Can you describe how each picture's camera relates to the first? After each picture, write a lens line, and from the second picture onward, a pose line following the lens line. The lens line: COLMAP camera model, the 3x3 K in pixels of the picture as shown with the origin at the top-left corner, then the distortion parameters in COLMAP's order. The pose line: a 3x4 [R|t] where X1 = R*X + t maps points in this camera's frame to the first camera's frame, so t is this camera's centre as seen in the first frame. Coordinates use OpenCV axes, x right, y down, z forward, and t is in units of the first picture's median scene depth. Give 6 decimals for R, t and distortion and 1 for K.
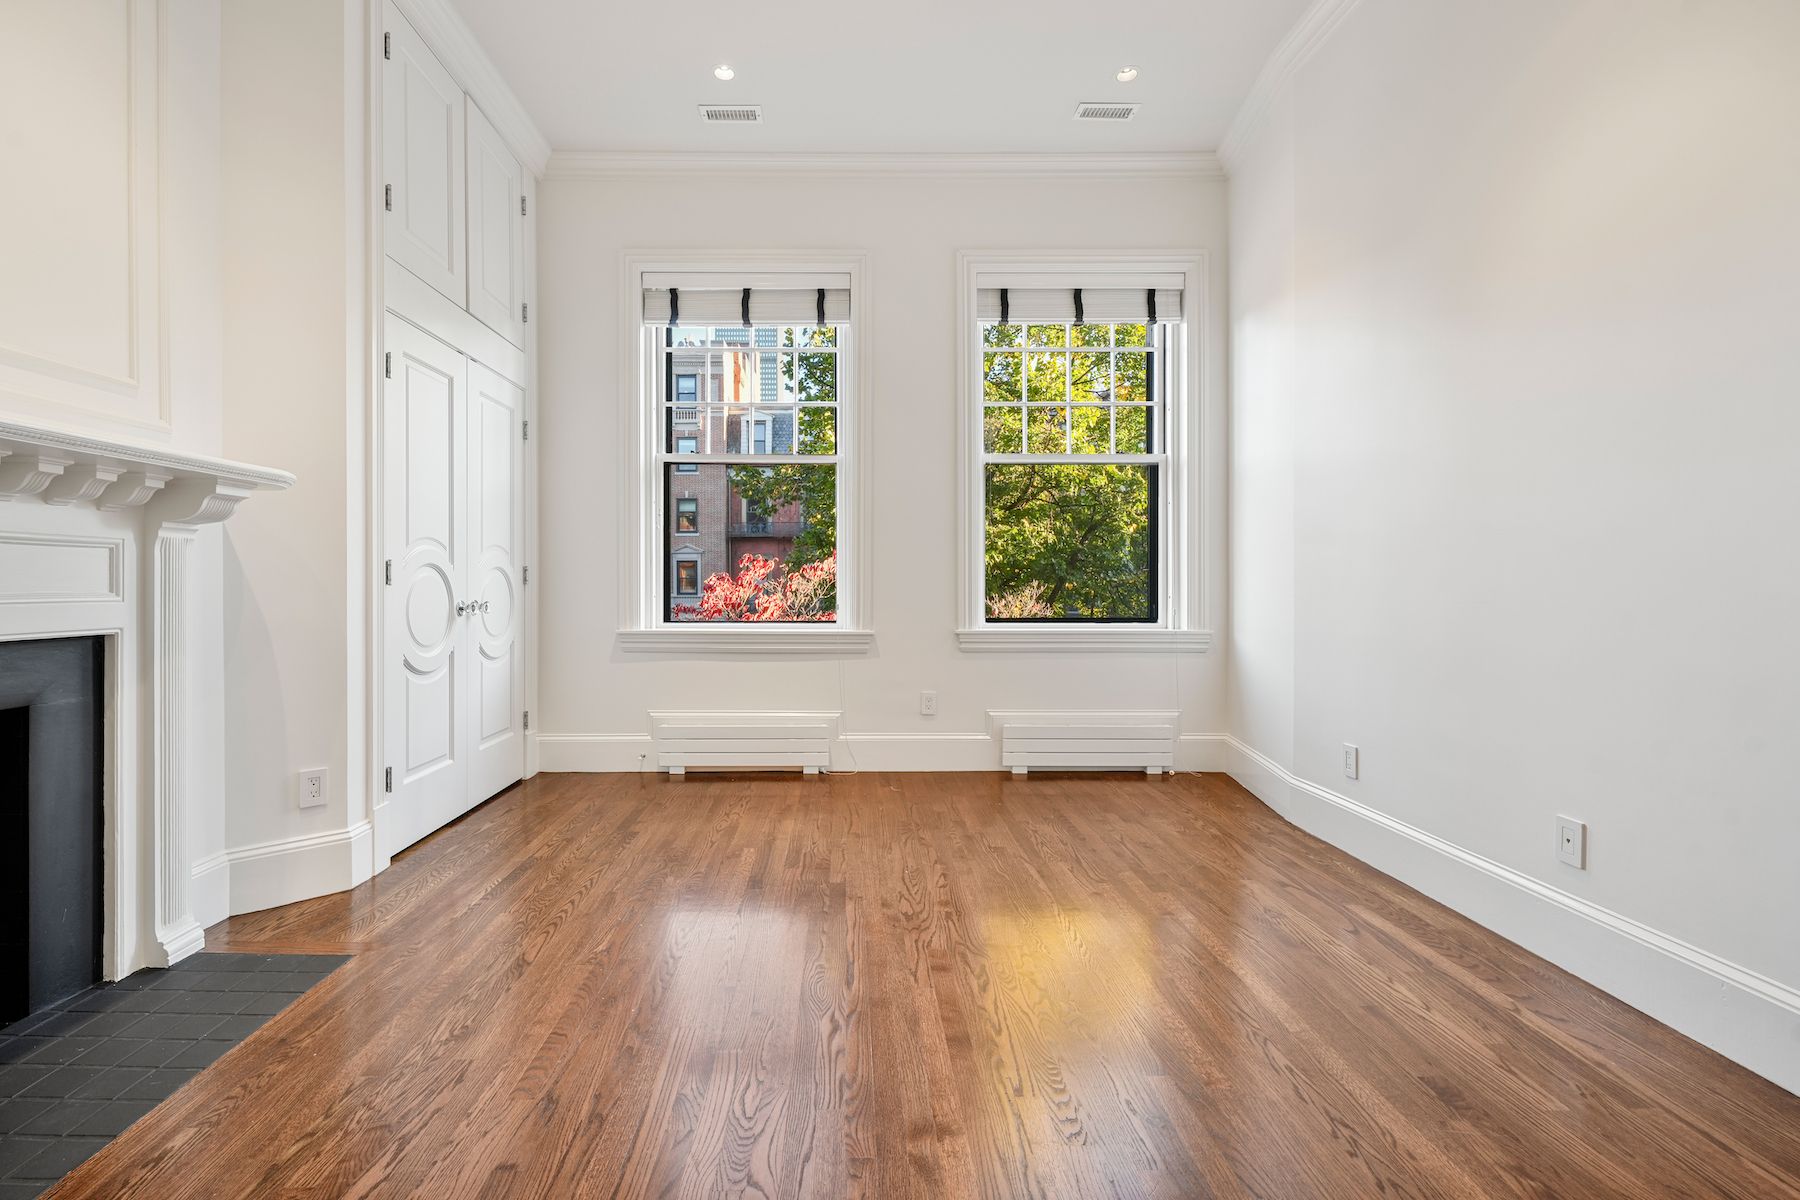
lens RADIAL K [[784.2, 0, 897.4], [0, 784.2, 590.9], [0, 0, 1]] dist [0.000195, 0.000730]
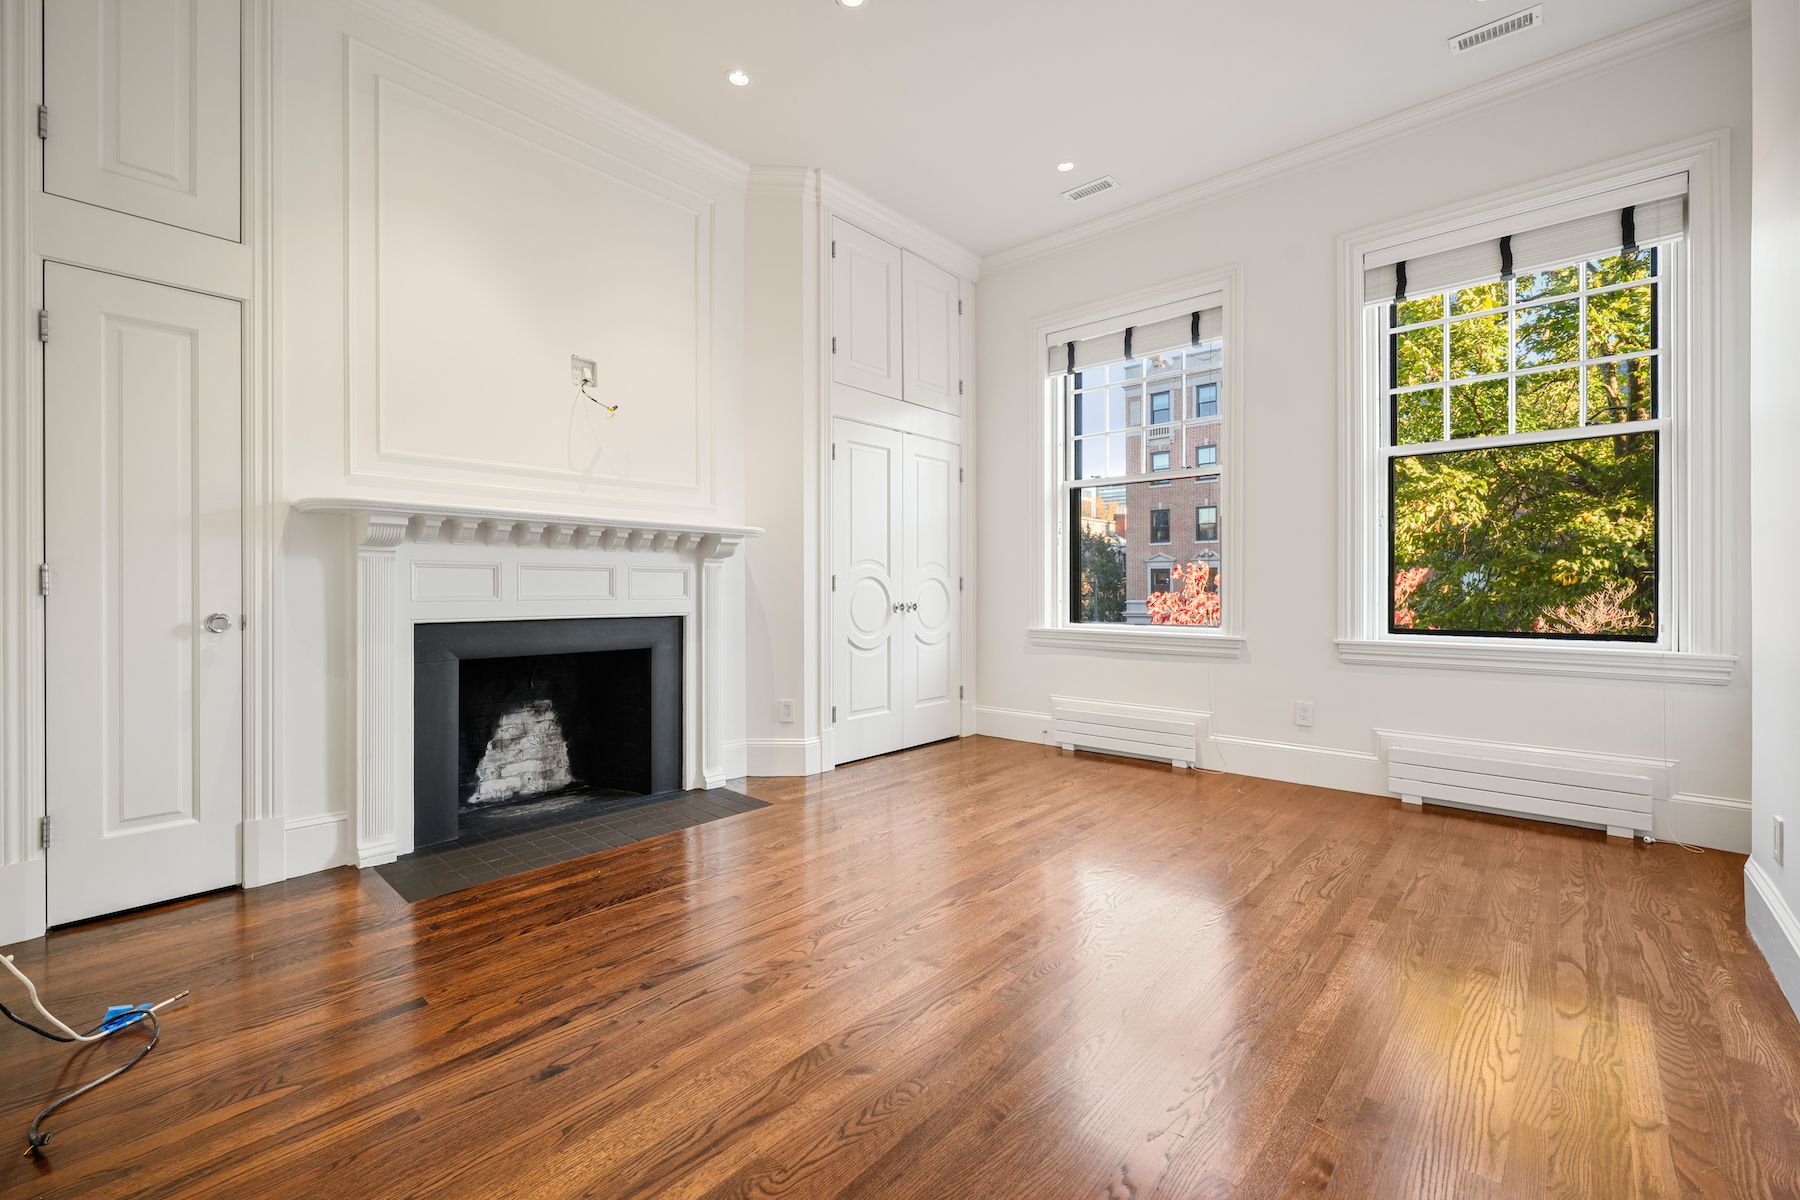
lens RADIAL K [[759.9, 0, 900.0], [0, 759.9, 600.0], [0, 0, 1]] dist [0.000202, 0.000601]
pose [[0.745520, 0.009756, -0.666412, 0.361428], [-0.006704, 0.999952, 0.007138, -0.001060], [0.666449, -0.000854, 0.745550, -0.039241]]
